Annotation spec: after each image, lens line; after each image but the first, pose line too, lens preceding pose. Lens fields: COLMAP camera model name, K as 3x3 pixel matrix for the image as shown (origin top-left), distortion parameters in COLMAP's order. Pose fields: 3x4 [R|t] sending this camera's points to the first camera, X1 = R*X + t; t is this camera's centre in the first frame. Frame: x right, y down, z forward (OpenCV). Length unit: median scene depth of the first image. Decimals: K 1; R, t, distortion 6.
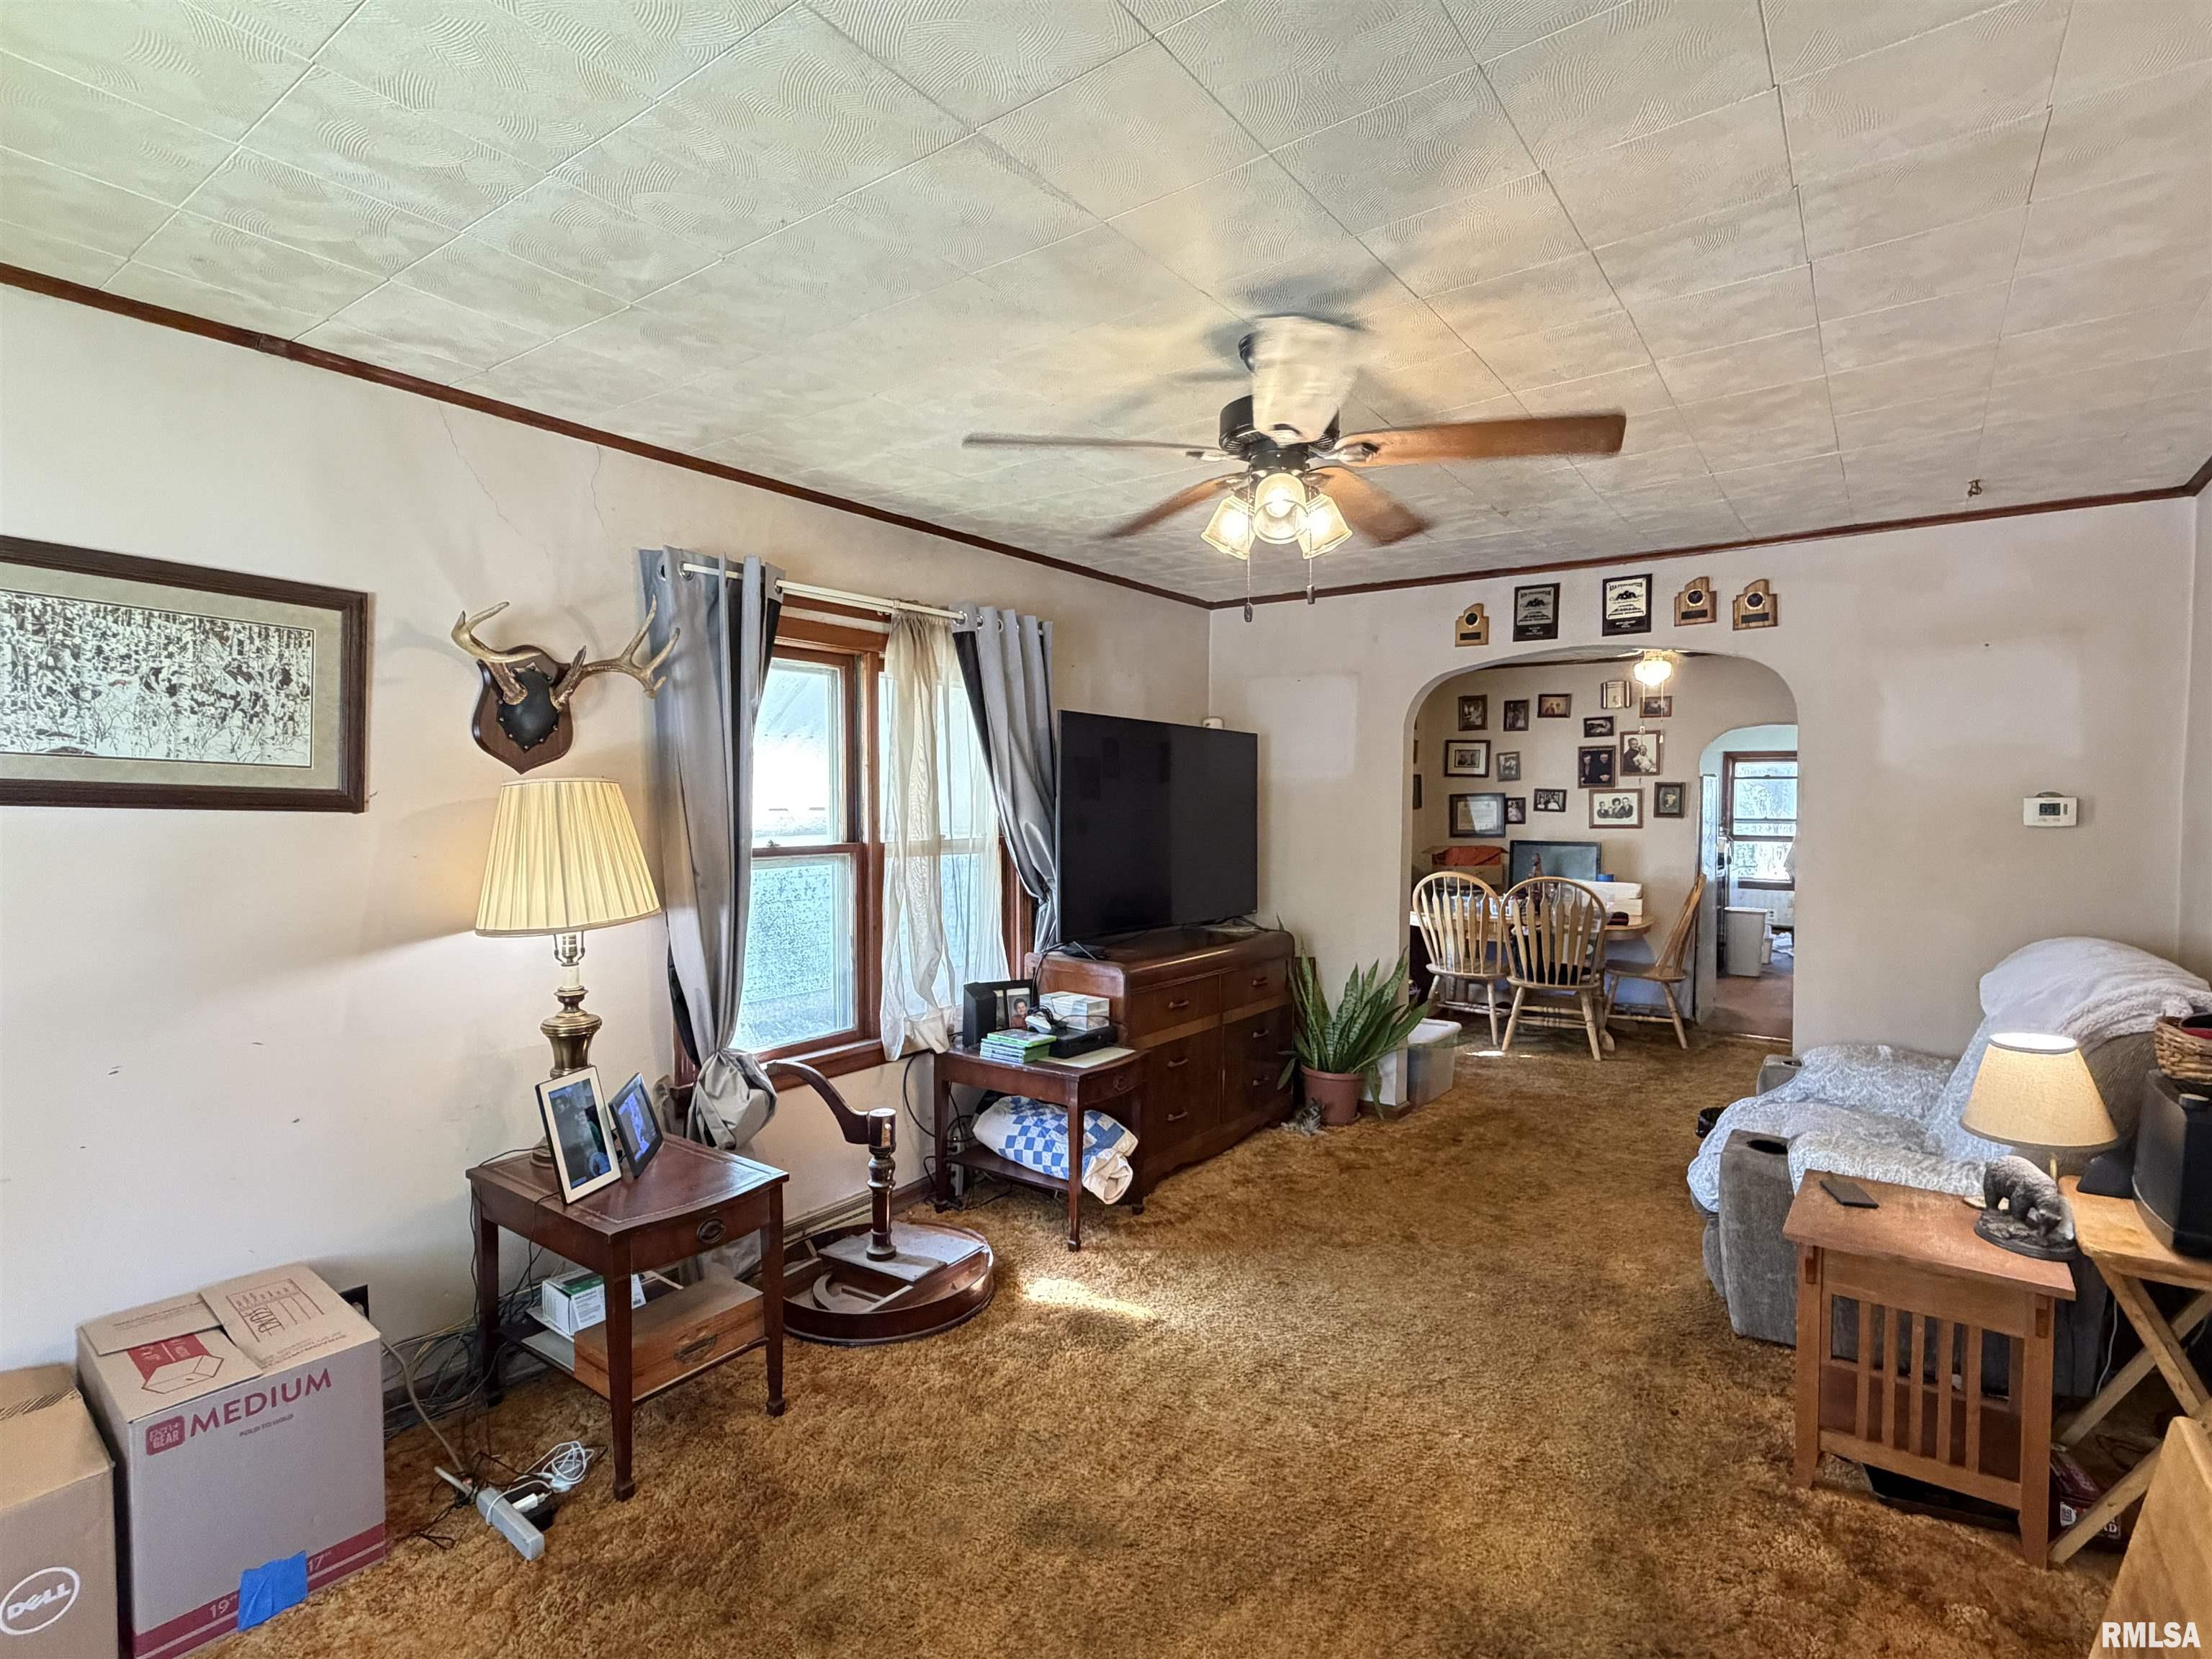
lens RADIAL K [[1082.6, 0, 1103.4], [0, 1082.6, 839.0], [0, 0, 1]] dist [0.001901, -0.000219]
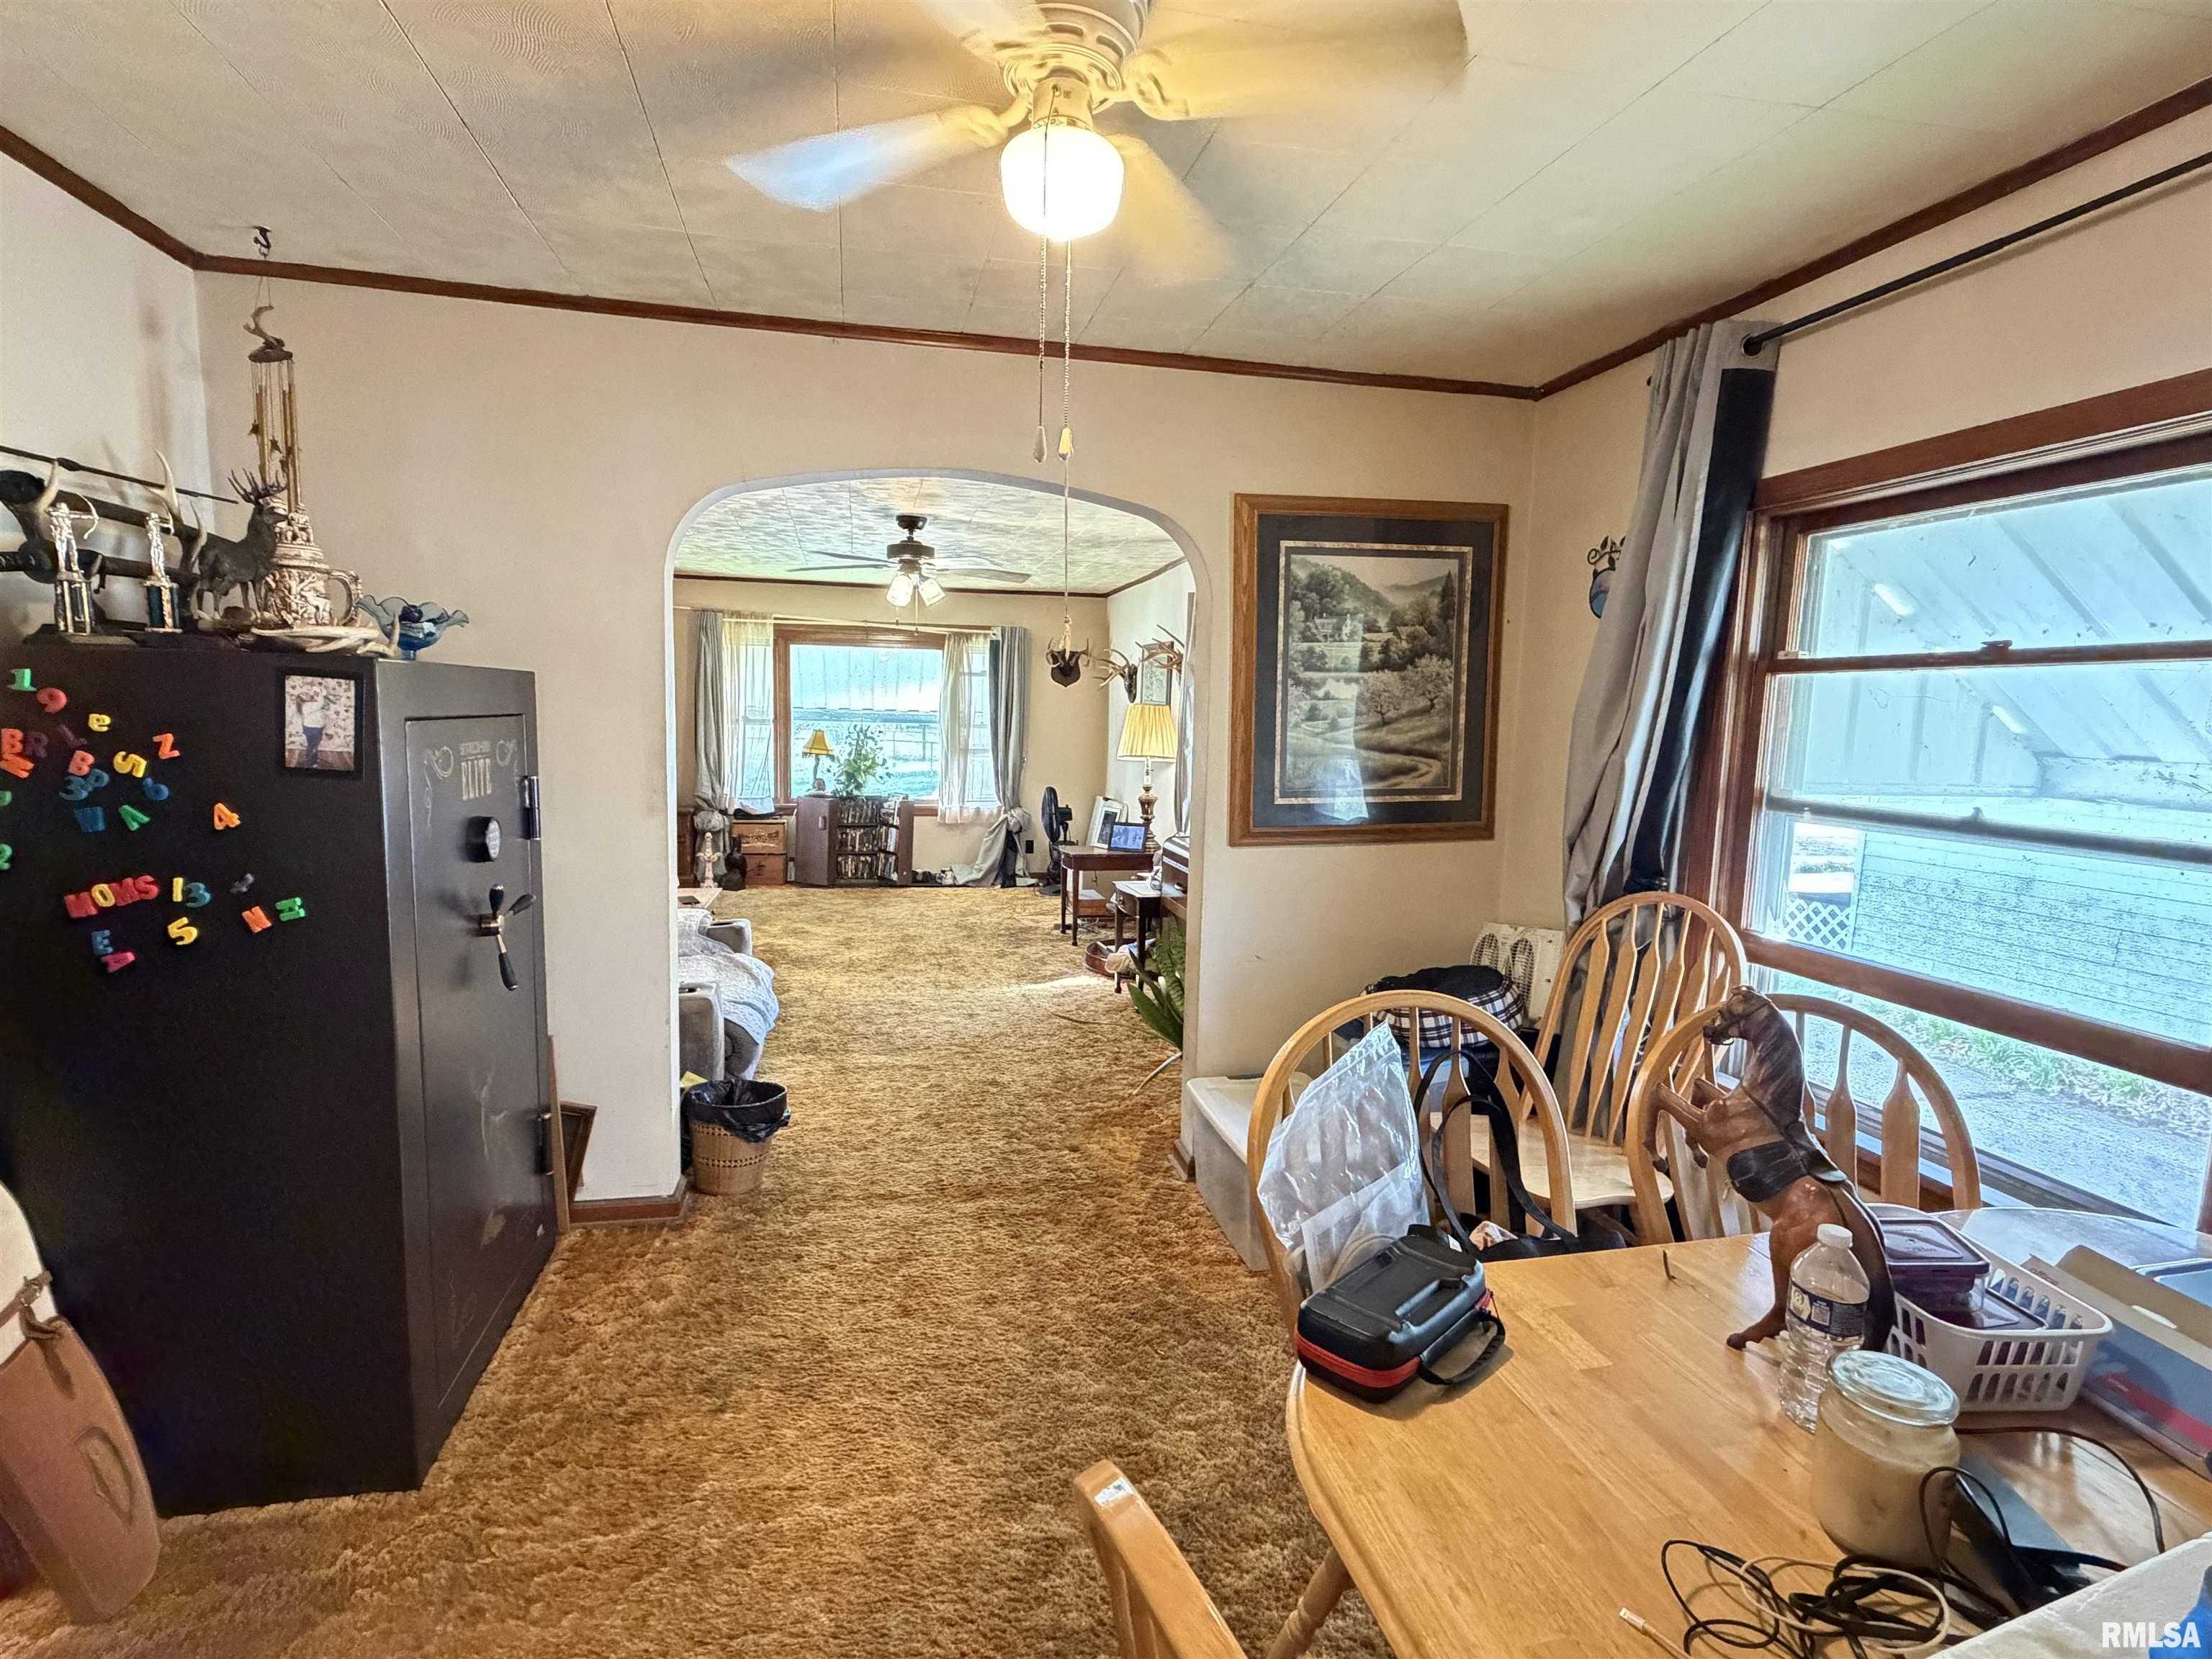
lens RADIAL K [[1067.9, 0, 1105.1], [0, 1067.9, 833.8], [0, 0, 1]] dist [0.000693, 0.000081]
pose [[-0.652222, 0.062750, -0.755427, 1.234265], [-0.056837, 0.989714, 0.131282, -0.061628], [0.755895, 0.128561, -0.641947, 2.091059]]
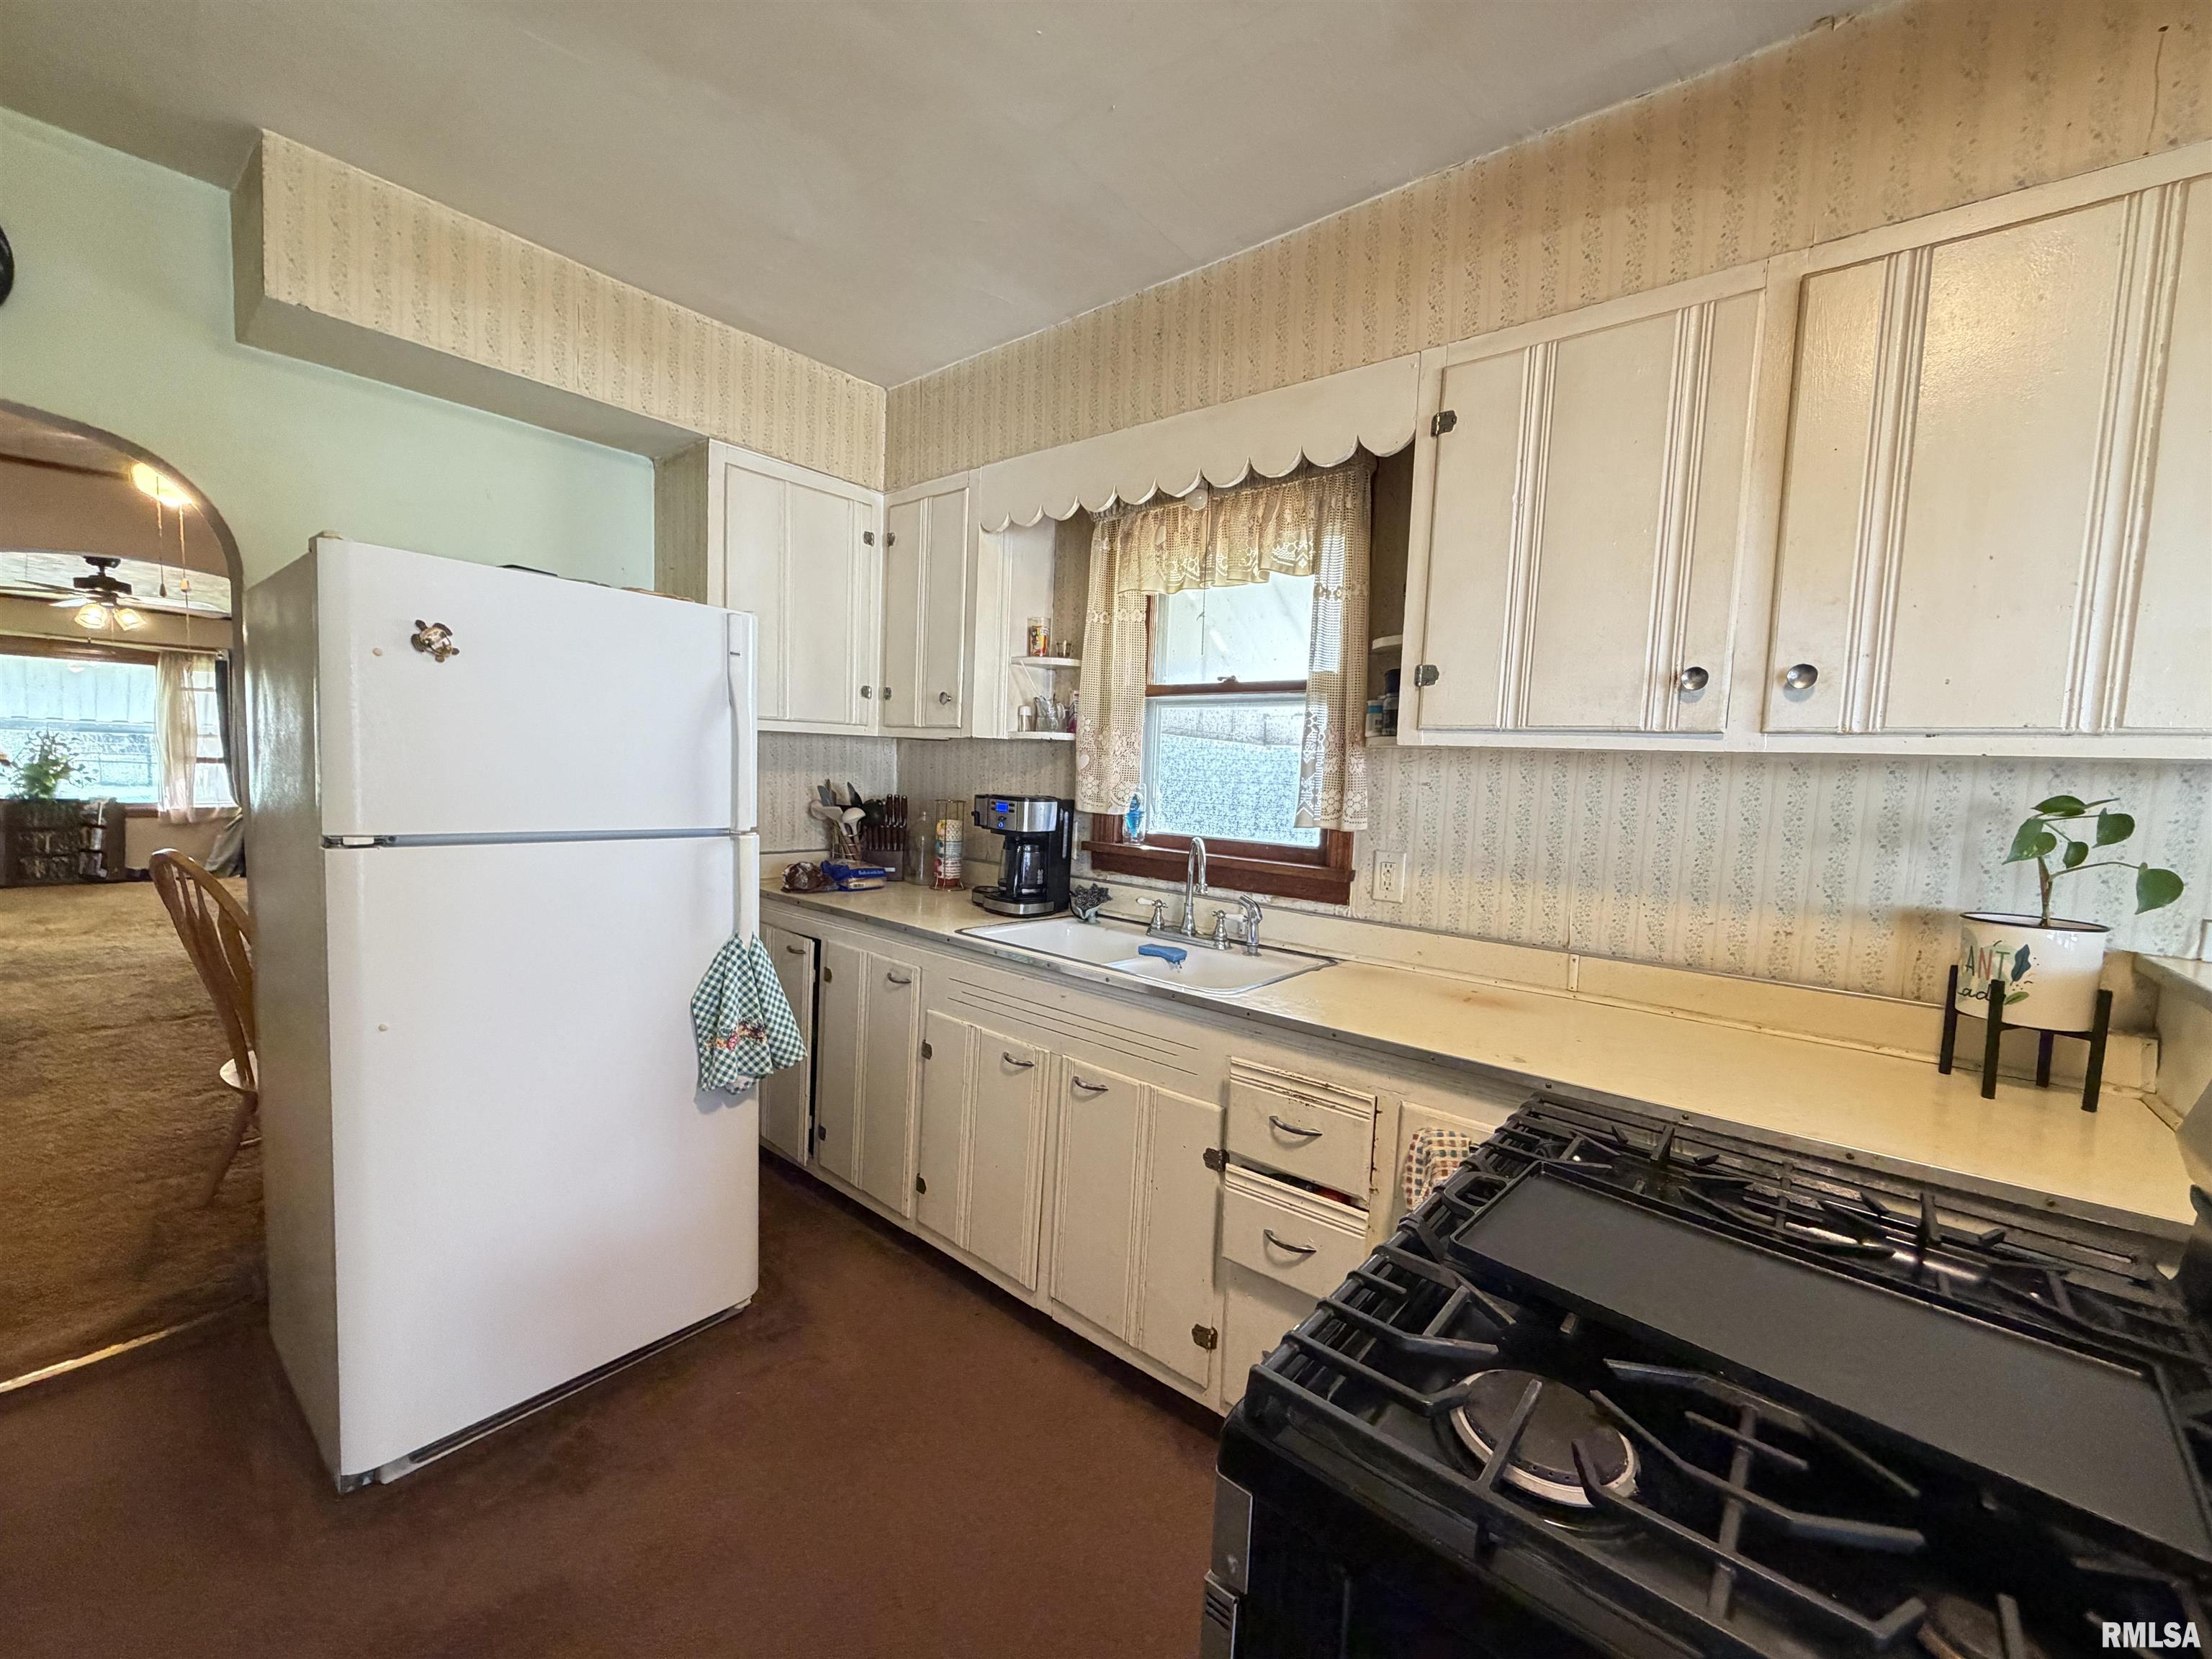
lens RADIAL K [[880.9, 0, 1106.6], [0, 880.9, 831.7], [0, 0, 1]] dist [-0.001672, -0.000351]
pose [[-0.053974, 0.068818, -0.996168, 1.756442], [-0.071110, 0.994825, 0.072578, -0.050850], [0.996007, 0.074755, -0.048801, 2.775596]]
